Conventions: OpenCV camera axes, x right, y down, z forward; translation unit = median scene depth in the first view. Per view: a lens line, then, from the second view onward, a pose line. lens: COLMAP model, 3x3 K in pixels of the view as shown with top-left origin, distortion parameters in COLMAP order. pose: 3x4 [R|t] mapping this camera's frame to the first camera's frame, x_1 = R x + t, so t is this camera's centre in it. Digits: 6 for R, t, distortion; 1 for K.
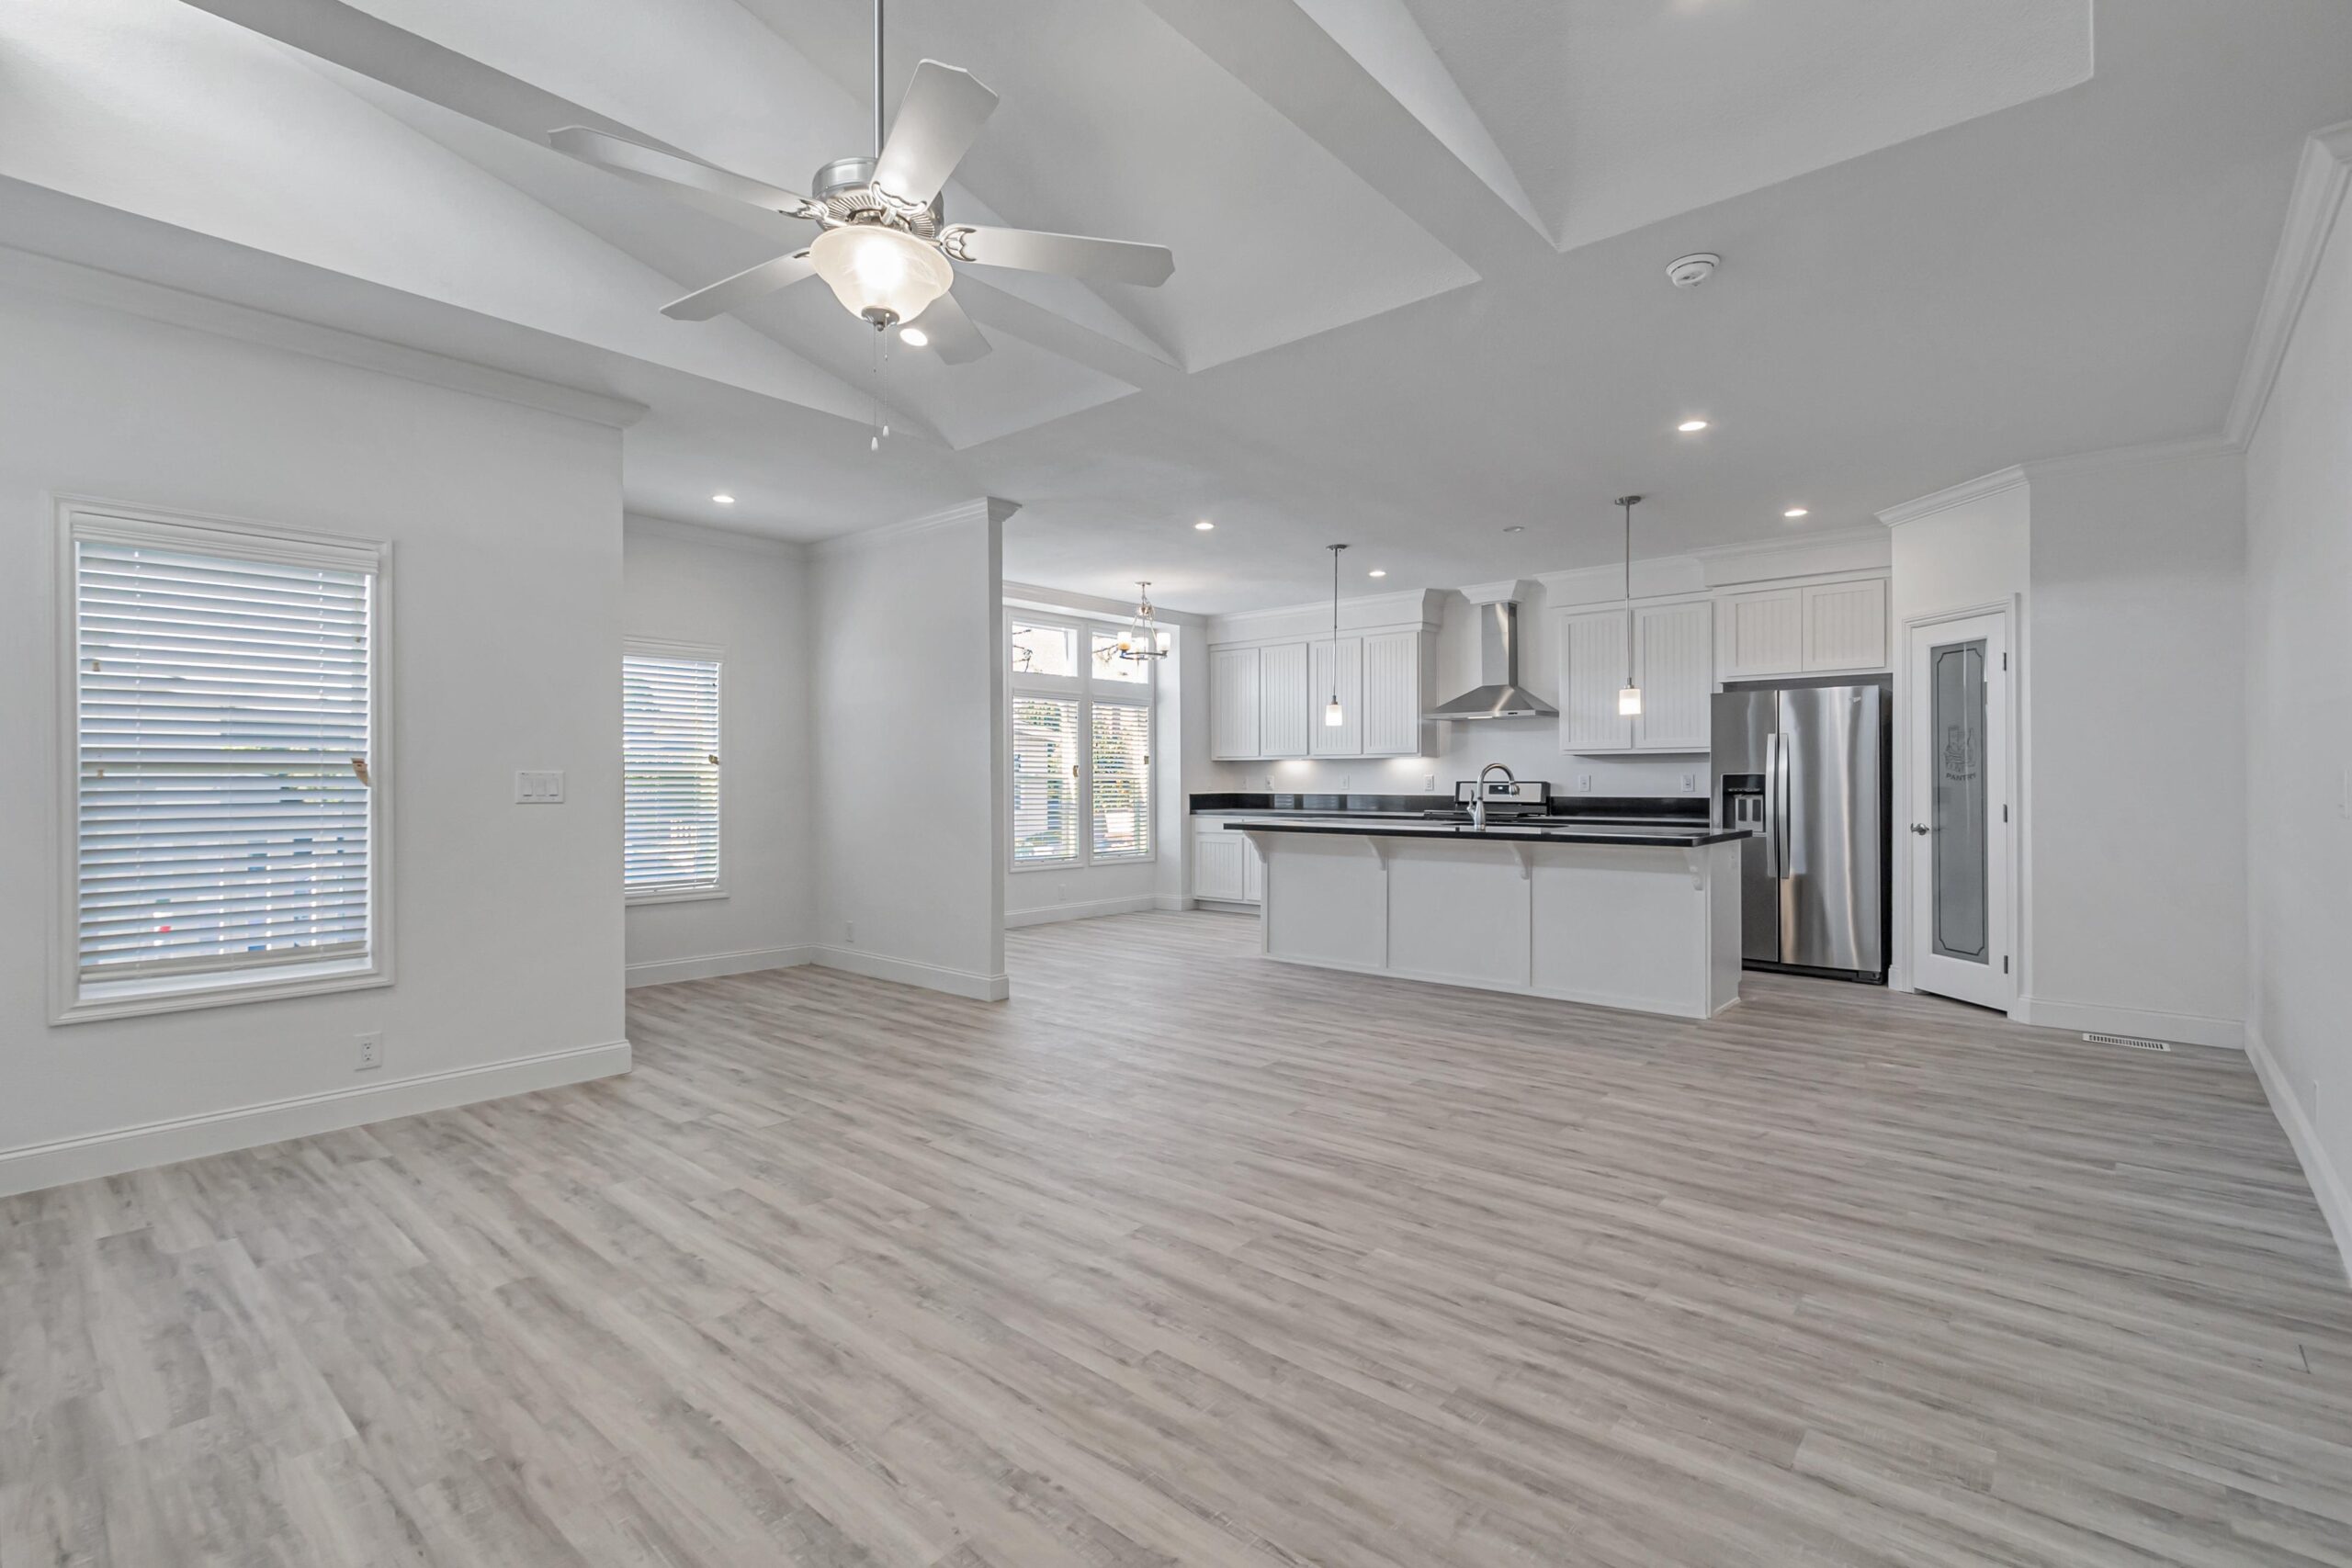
lens RADIAL K [[1072.0, 0, 1137.0], [0, 1072.0, 788.0], [0, 0, 1]] dist [0.002608, -0.002066]
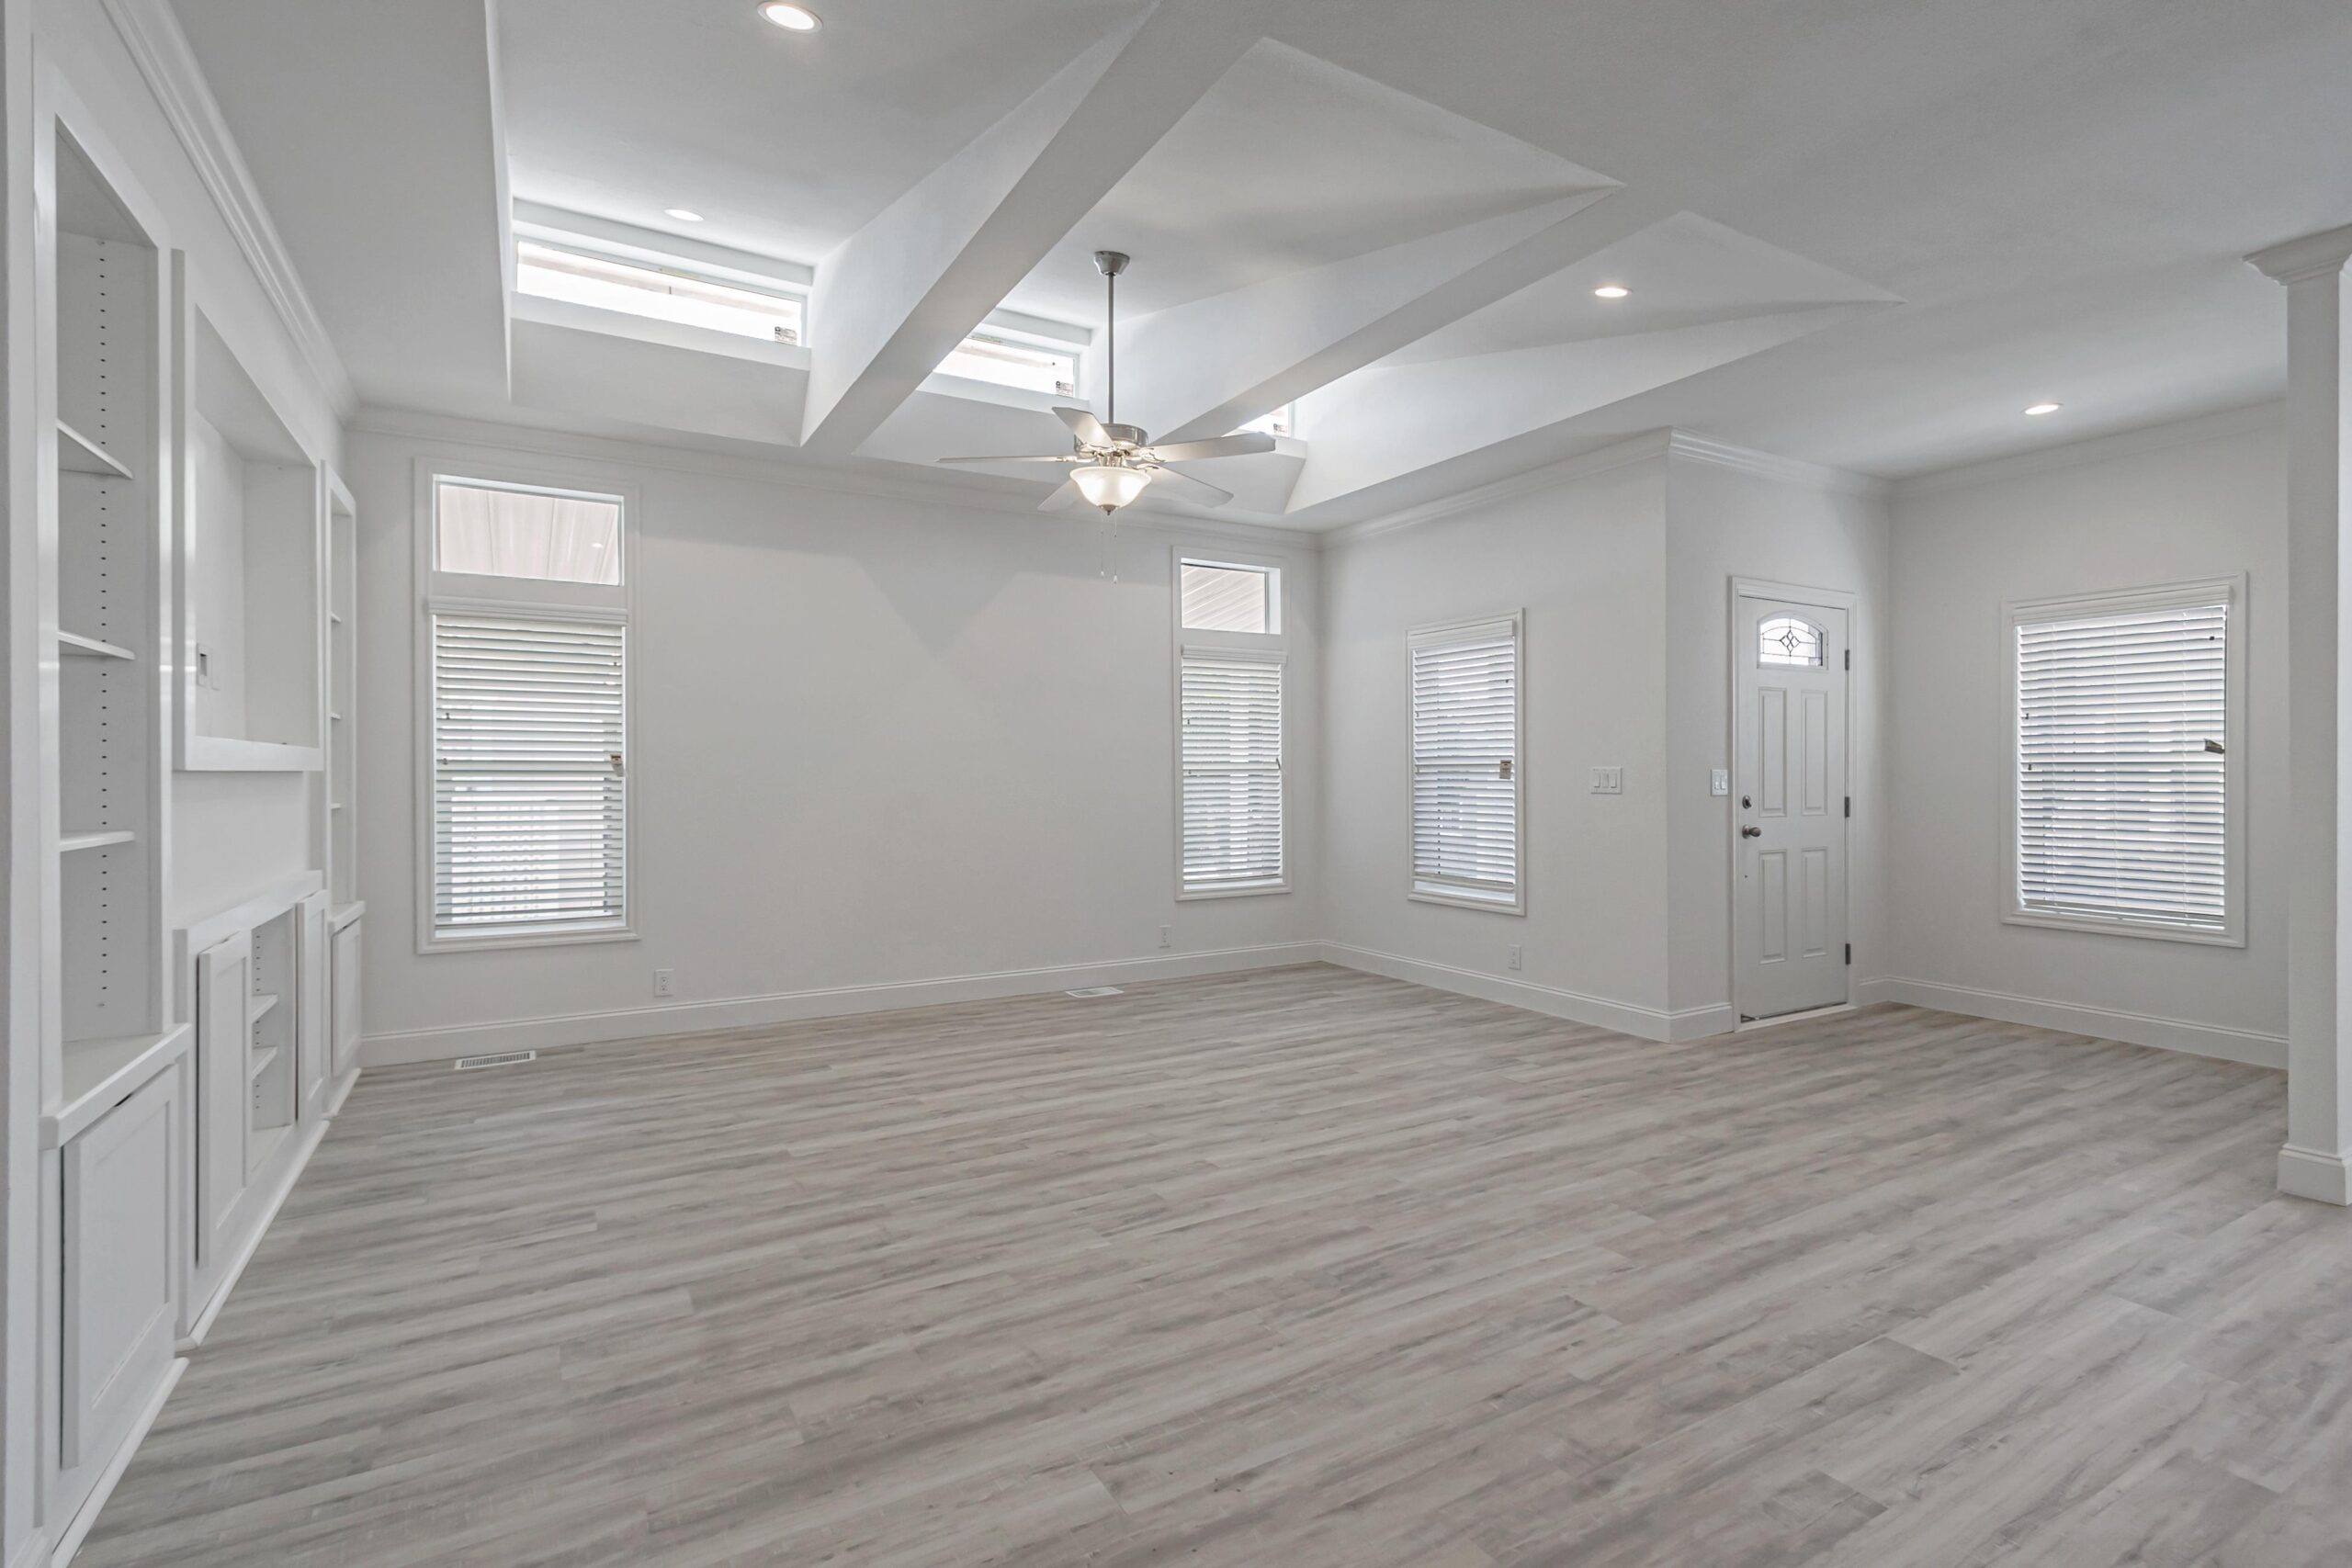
lens RADIAL K [[1072.0, 0, 1134.9], [0, 1072.0, 772.0], [0, 0, 1]] dist [0.002608, -0.002066]
pose [[-0.321136, -0.000297, -0.947033, 1.161974], [-0.007201, 0.999972, 0.002128, -0.012697], [0.947006, 0.007503, -0.321129, 1.336579]]
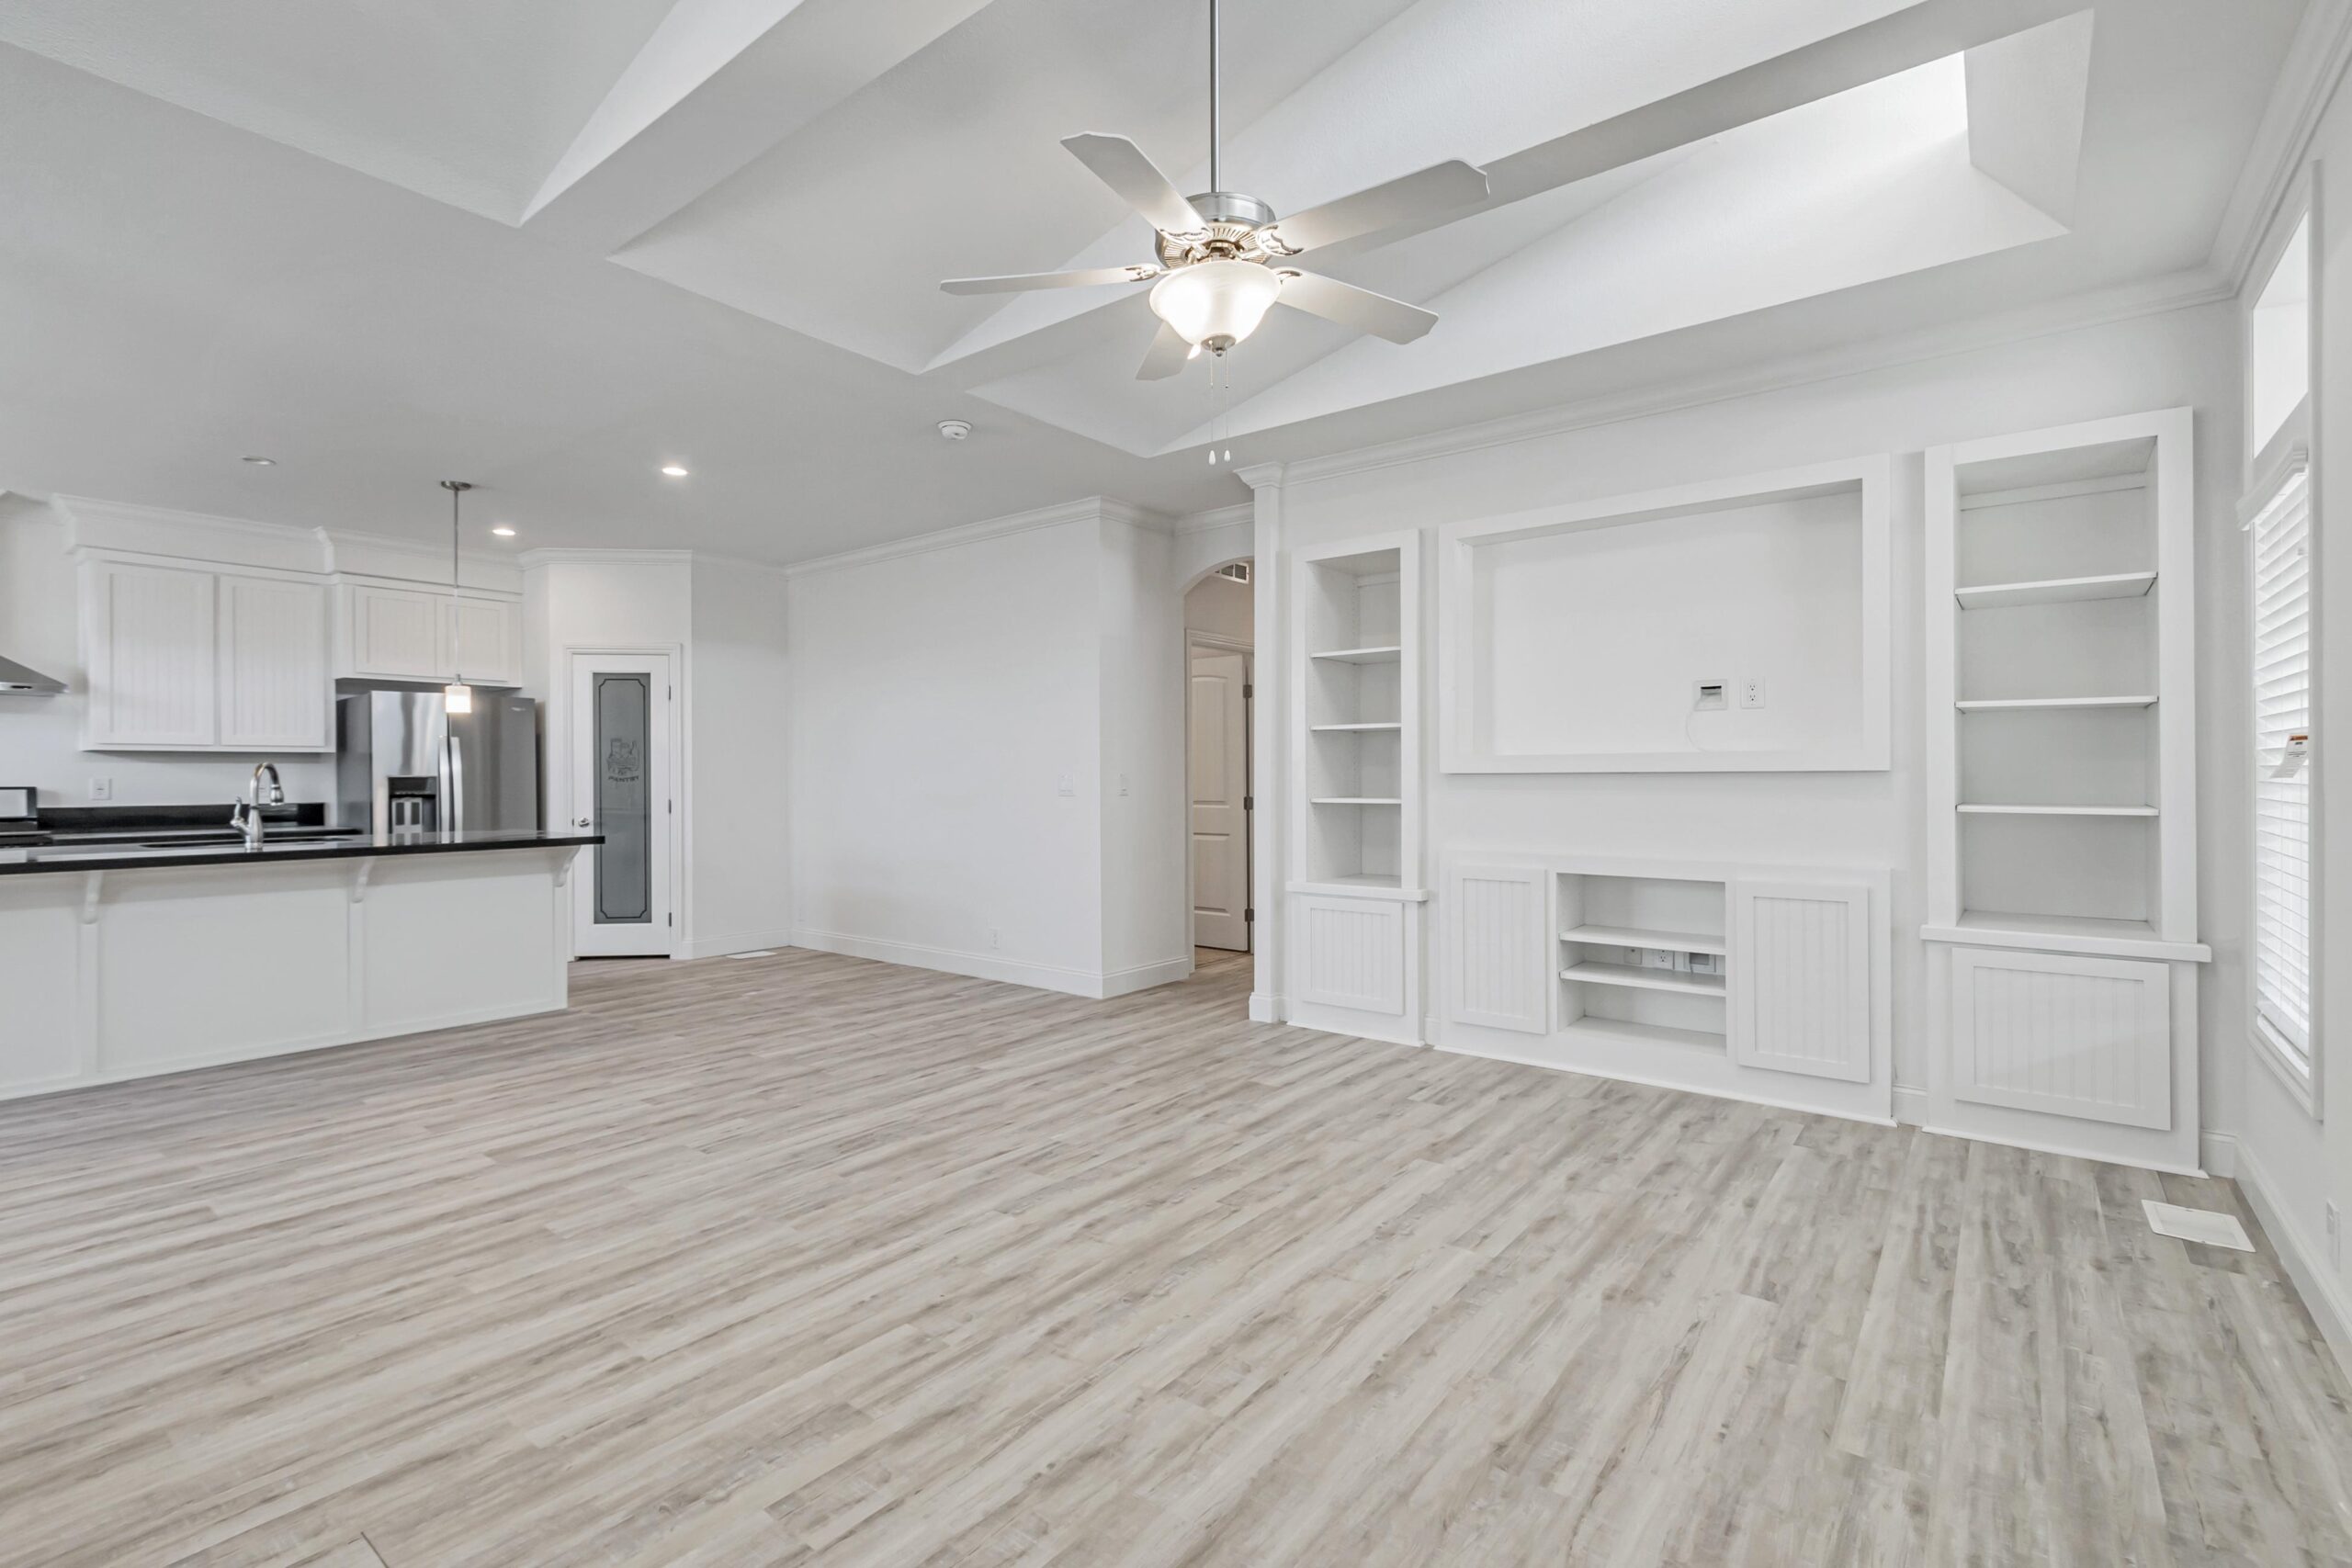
lens RADIAL K [[1072.0, 0, 1147.4], [0, 1072.0, 768.7], [0, 0, 1]] dist [0.002608, -0.002066]
pose [[-0.060410, 0.009536, 0.998128, -1.086845], [0.012907, 0.999878, -0.008771, -0.006637], [-0.998090, 0.012353, -0.060526, 0.952627]]
